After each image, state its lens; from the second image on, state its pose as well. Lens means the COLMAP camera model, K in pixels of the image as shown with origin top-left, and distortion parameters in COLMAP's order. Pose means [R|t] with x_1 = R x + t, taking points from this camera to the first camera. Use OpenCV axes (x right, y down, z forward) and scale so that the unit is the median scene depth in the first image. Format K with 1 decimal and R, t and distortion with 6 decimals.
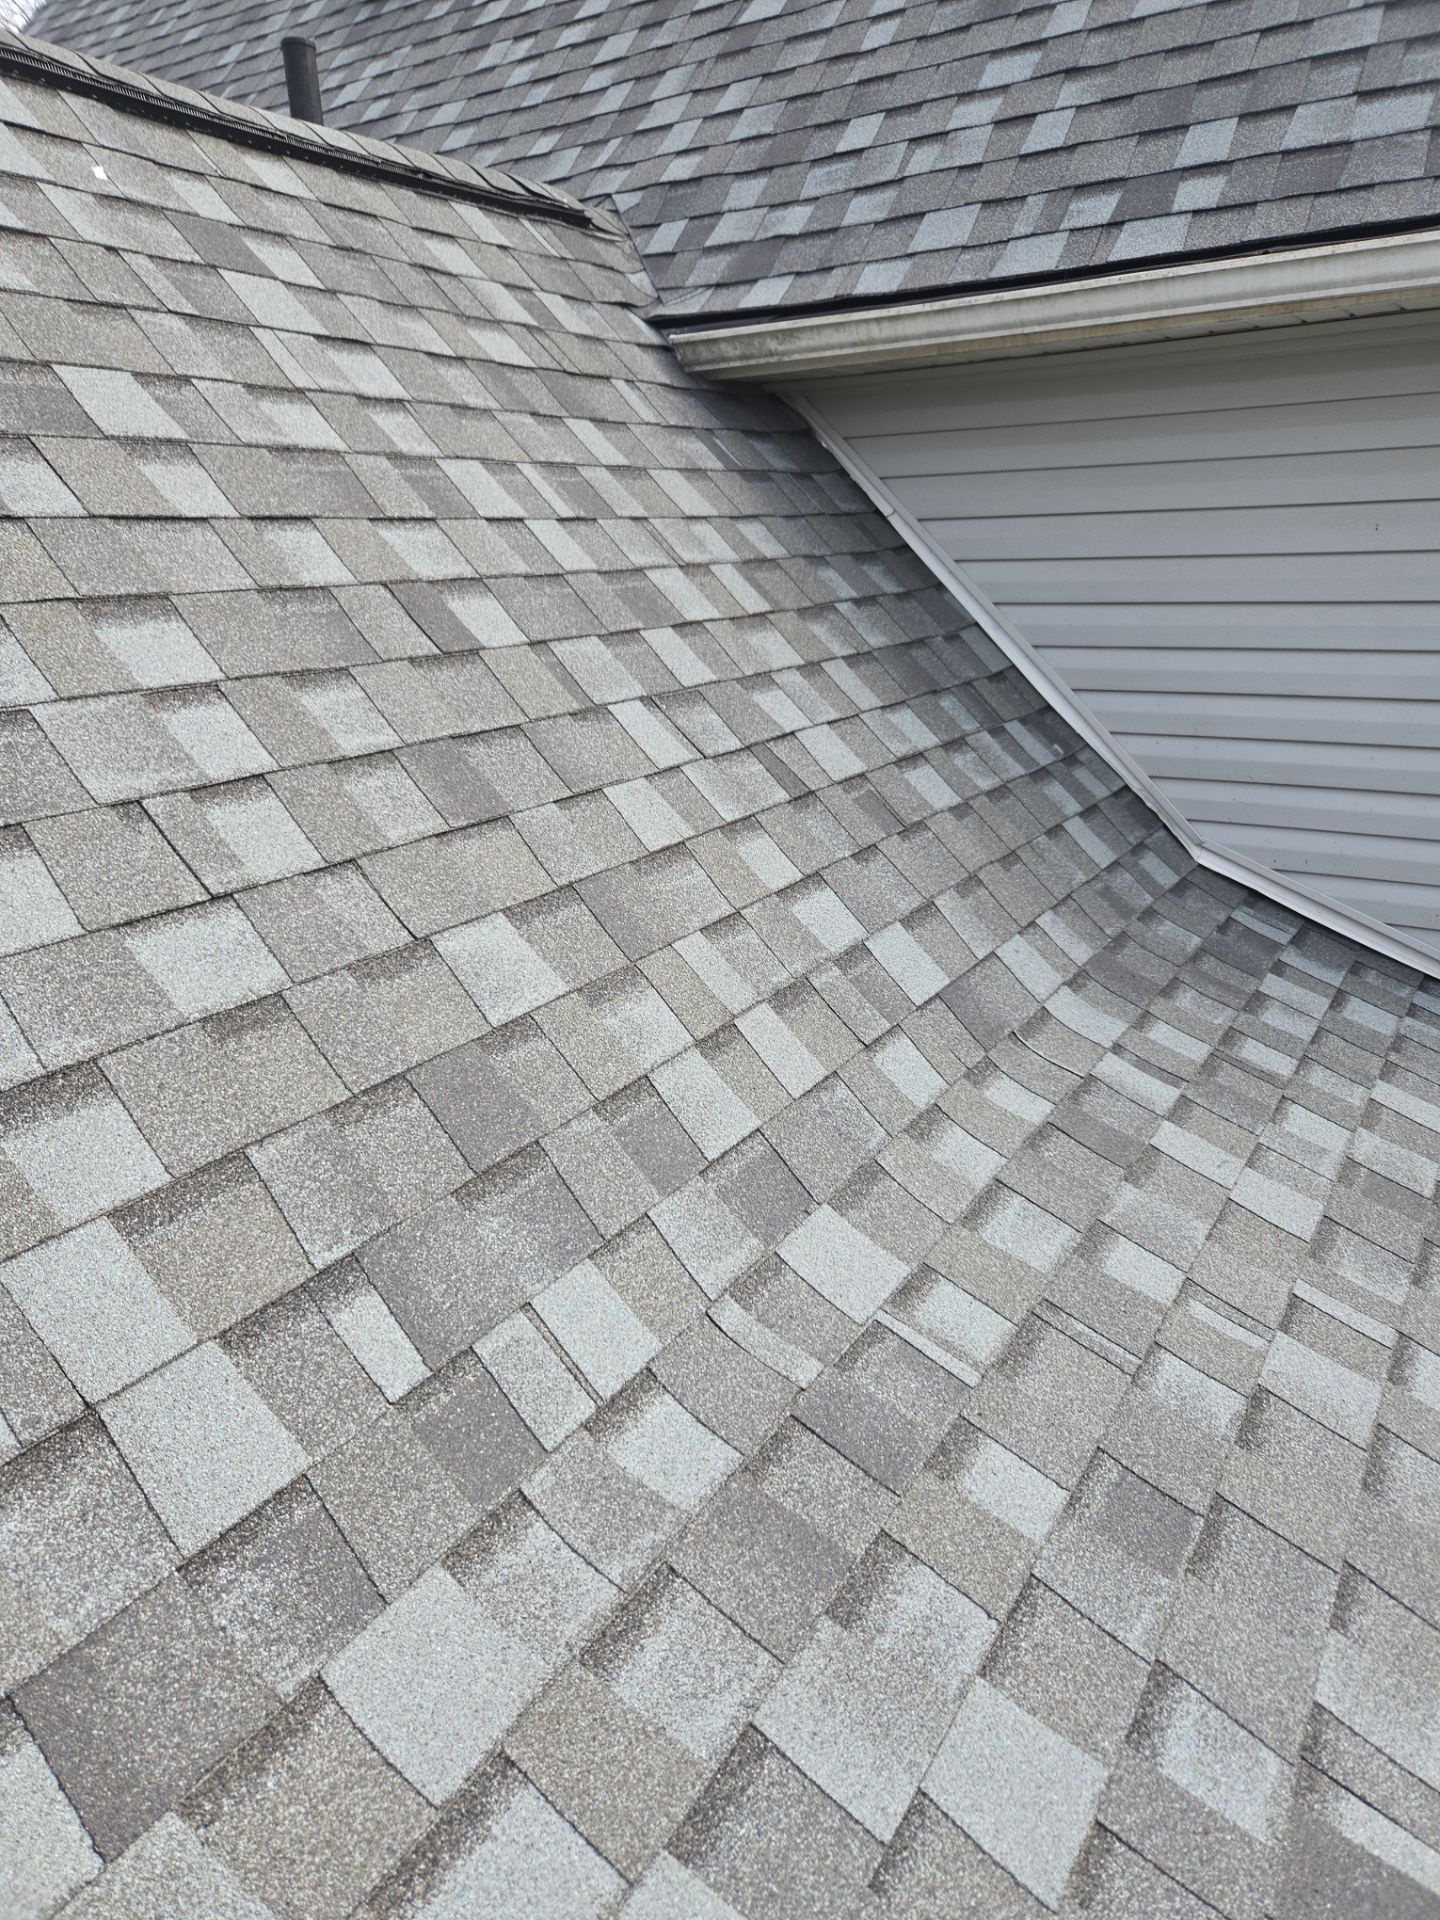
lens RADIAL K [[1259.3, 0, 720.0], [0, 1259.3, 960.0], [0, 0, 1]] dist [0.055055, -0.044989]
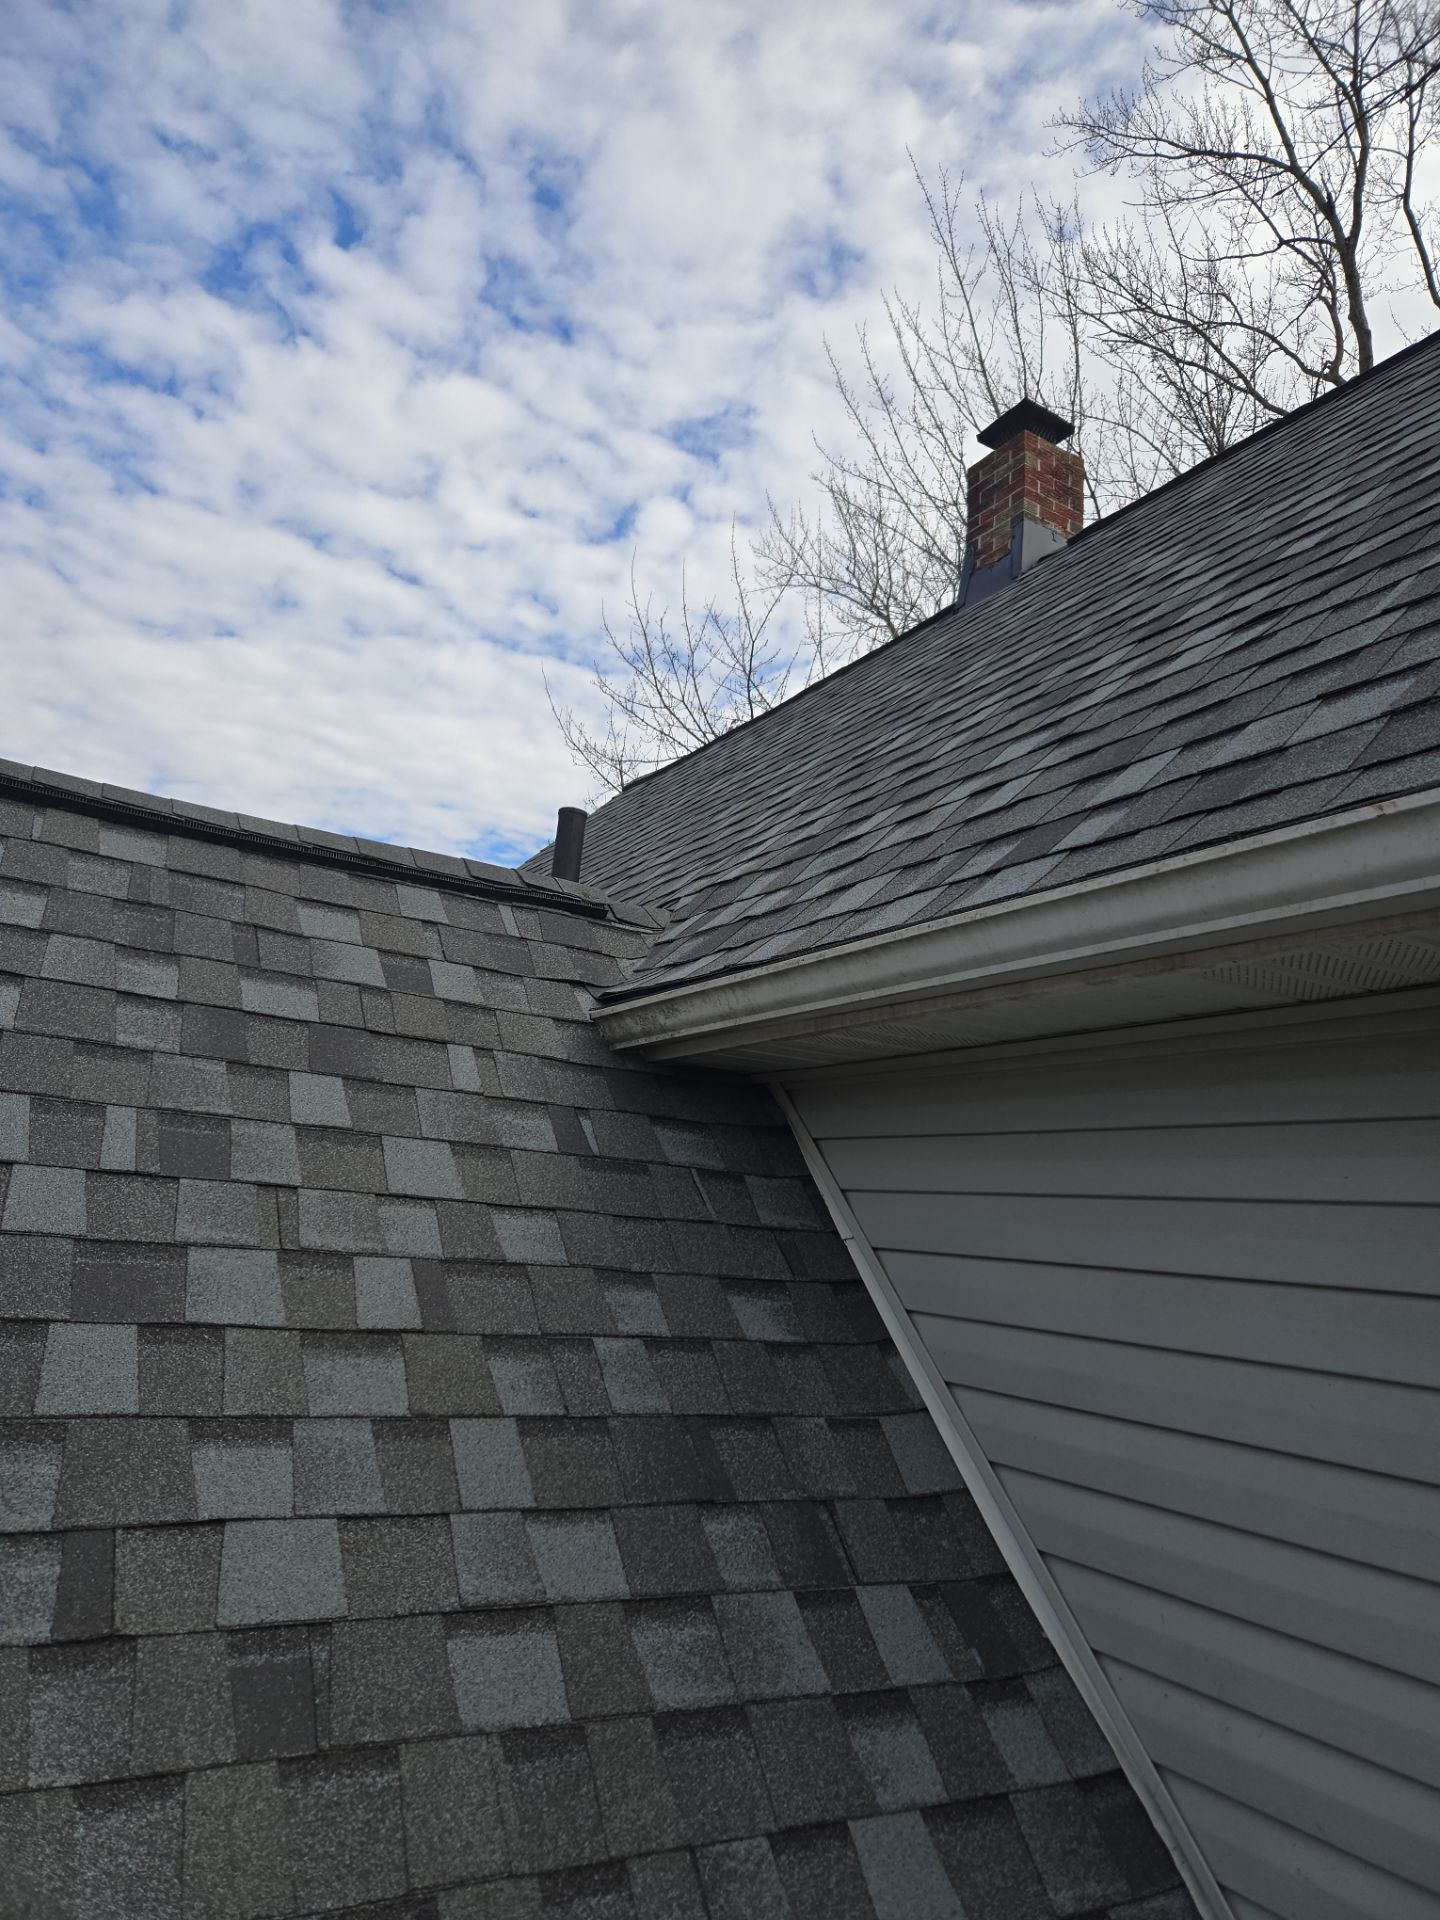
lens RADIAL K [[1259.3, 0, 720.0], [0, 1259.3, 960.0], [0, 0, 1]] dist [0.055055, -0.044989]
pose [[0.892614, 0.003985, -0.450805, 0.440974], [-0.242353, 0.847422, -0.472379, -0.141406], [0.380139, 0.530905, 0.757386, 0.379478]]
